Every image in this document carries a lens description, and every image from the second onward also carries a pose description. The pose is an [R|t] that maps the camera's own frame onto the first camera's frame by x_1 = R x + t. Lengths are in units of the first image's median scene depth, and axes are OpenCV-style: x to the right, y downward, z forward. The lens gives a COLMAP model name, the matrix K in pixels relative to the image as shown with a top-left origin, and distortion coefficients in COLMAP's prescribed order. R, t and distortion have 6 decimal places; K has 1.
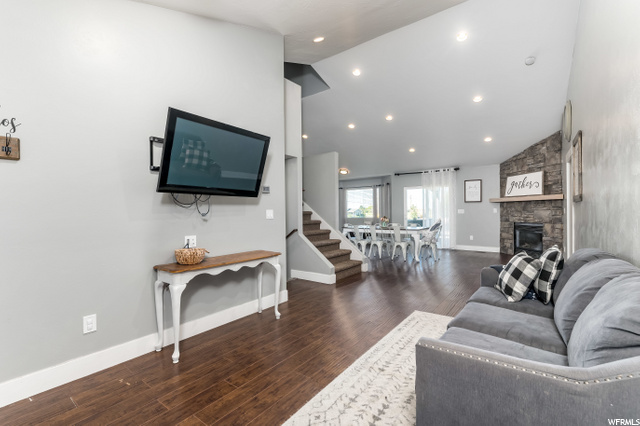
lens RADIAL K [[291.5, 0, 321.8], [0, 291.5, 213.0], [0, 0, 1]] dist [-0.005488, 0.000035]
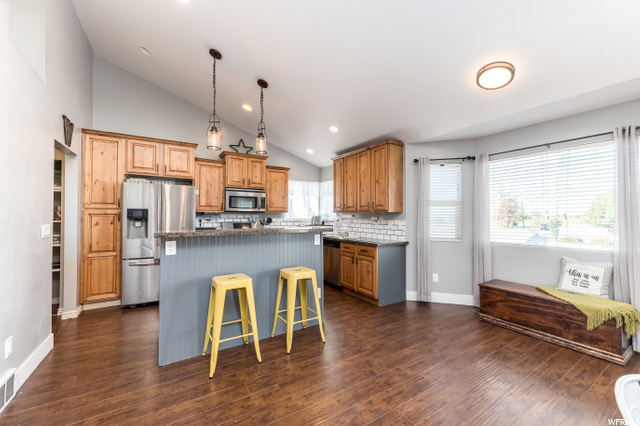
lens RADIAL K [[262.4, 0, 324.7], [0, 262.4, 212.6], [0, 0, 1]] dist [-0.001006, -0.002566]
pose [[0.932282, 0.008943, -0.361622, 0.024445], [-0.014839, 0.999798, -0.013529, -0.019467], [0.361428, 0.017978, 0.932227, 1.024611]]
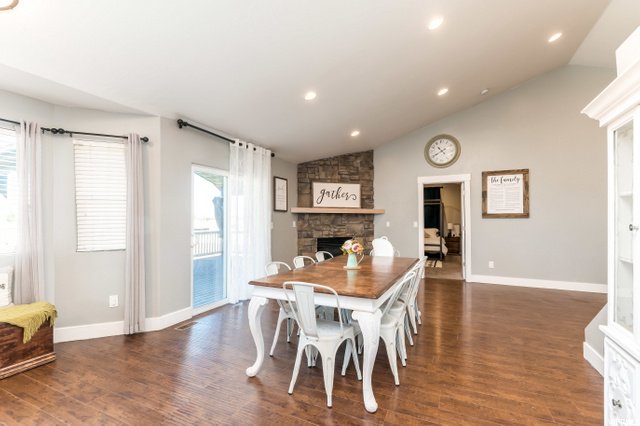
lens RADIAL K [[291.5, 0, 314.6], [0, 291.5, 222.2], [0, 0, 1]] dist [-0.005488, 0.000035]
pose [[-0.199731, 0.006200, 0.979831, -0.162199], [0.007997, 0.999957, -0.004698, -0.010273], [-0.979818, 0.006898, -0.199772, 1.204150]]
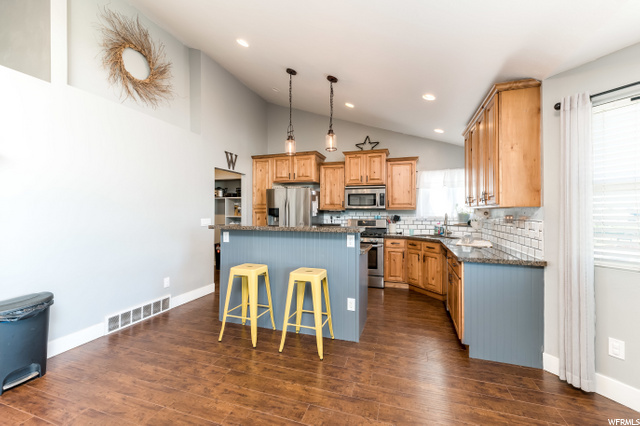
lens RADIAL K [[262.4, 0, 319.1], [0, 262.4, 211.8], [0, 0, 1]] dist [-0.001006, -0.002566]
pose [[0.303828, 0.006965, -0.952701, 0.190655], [-0.012157, 0.999920, 0.003433, -0.022275], [0.952649, 0.010539, 0.303889, 1.268362]]
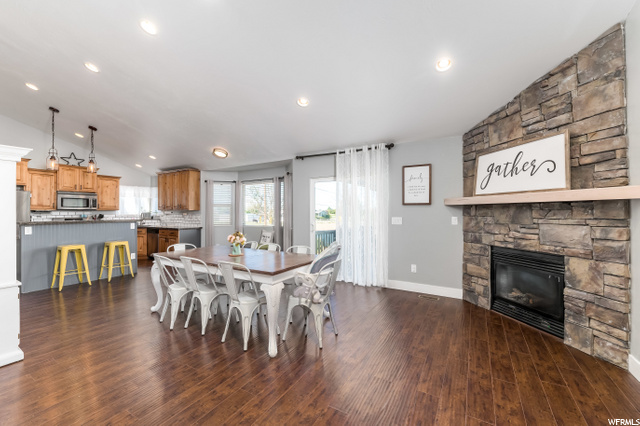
lens RADIAL K [[262.4, 0, 328.4], [0, 262.4, 210.7], [0, 0, 1]] dist [-0.001006, -0.002566]
pose [[0.992926, 0.010027, 0.118310, 0.333900], [-0.008700, 0.999893, -0.011728, -0.021520], [-0.118415, 0.010616, 0.992907, 0.595068]]
